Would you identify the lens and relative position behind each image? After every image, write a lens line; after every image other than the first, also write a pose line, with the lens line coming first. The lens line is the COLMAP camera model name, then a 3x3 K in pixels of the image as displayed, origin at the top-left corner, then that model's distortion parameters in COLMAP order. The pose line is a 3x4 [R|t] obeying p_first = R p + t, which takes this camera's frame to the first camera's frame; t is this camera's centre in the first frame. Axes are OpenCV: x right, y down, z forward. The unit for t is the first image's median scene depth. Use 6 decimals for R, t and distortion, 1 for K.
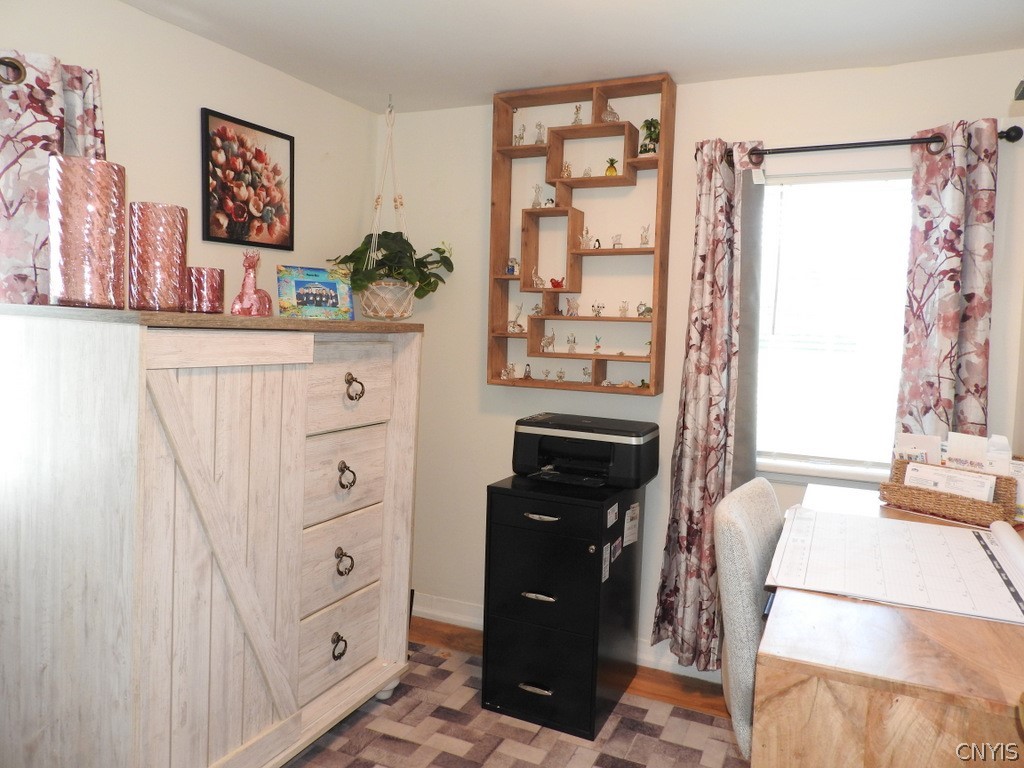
lens RADIAL K [[729.2, 0, 513.1], [0, 729.2, 380.1], [0, 0, 1]] dist [0.007407, -0.003884]
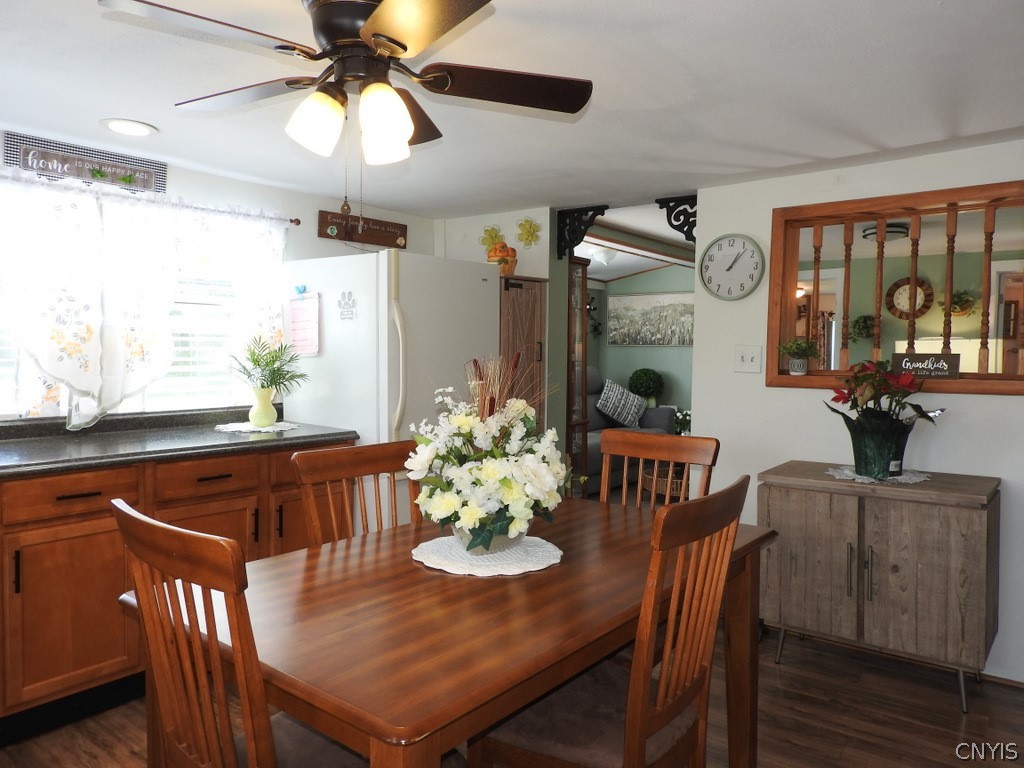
lens RADIAL K [[729.2, 0, 518.4], [0, 729.2, 389.7], [0, 0, 1]] dist [0.007407, -0.003884]
pose [[0.970133, -0.002465, -0.242560, -0.382731], [-0.002072, 0.999828, -0.018448, 0.204099], [0.242563, 0.018400, 0.969961, -3.445220]]
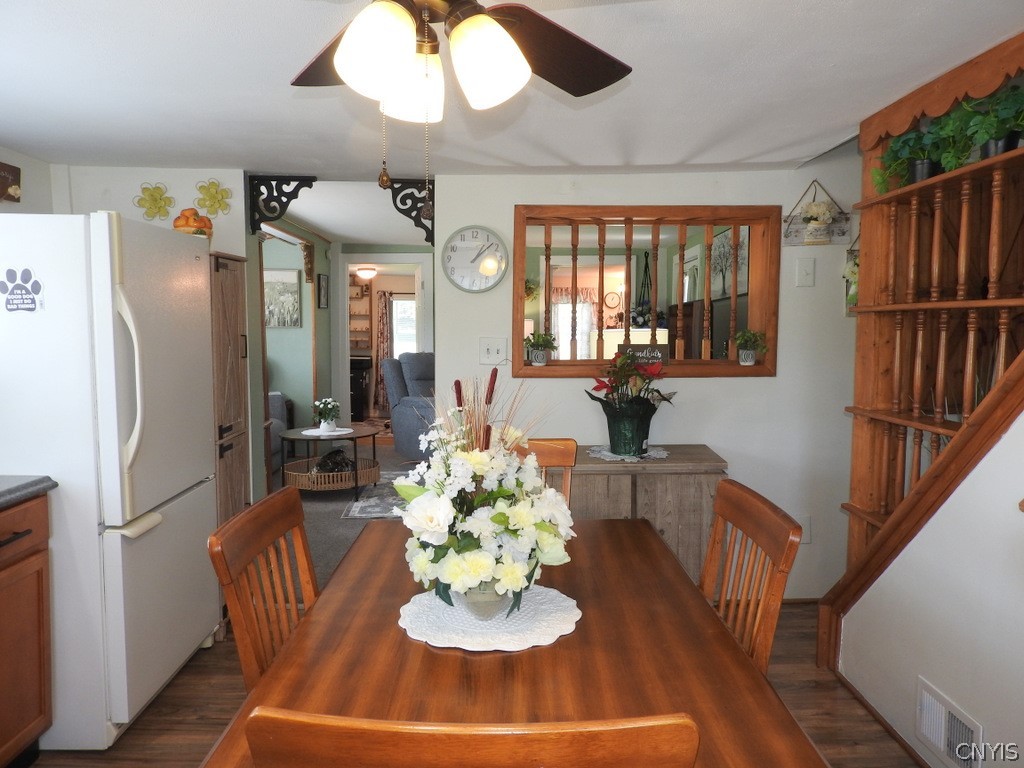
lens RADIAL K [[729.2, 0, 508.0], [0, 729.2, 387.5], [0, 0, 1]] dist [0.007407, -0.003884]
pose [[0.908157, -0.057853, 0.414614, -0.875408], [0.047899, 0.998260, 0.034376, 0.139230], [-0.415881, -0.011359, 0.909348, -3.276851]]
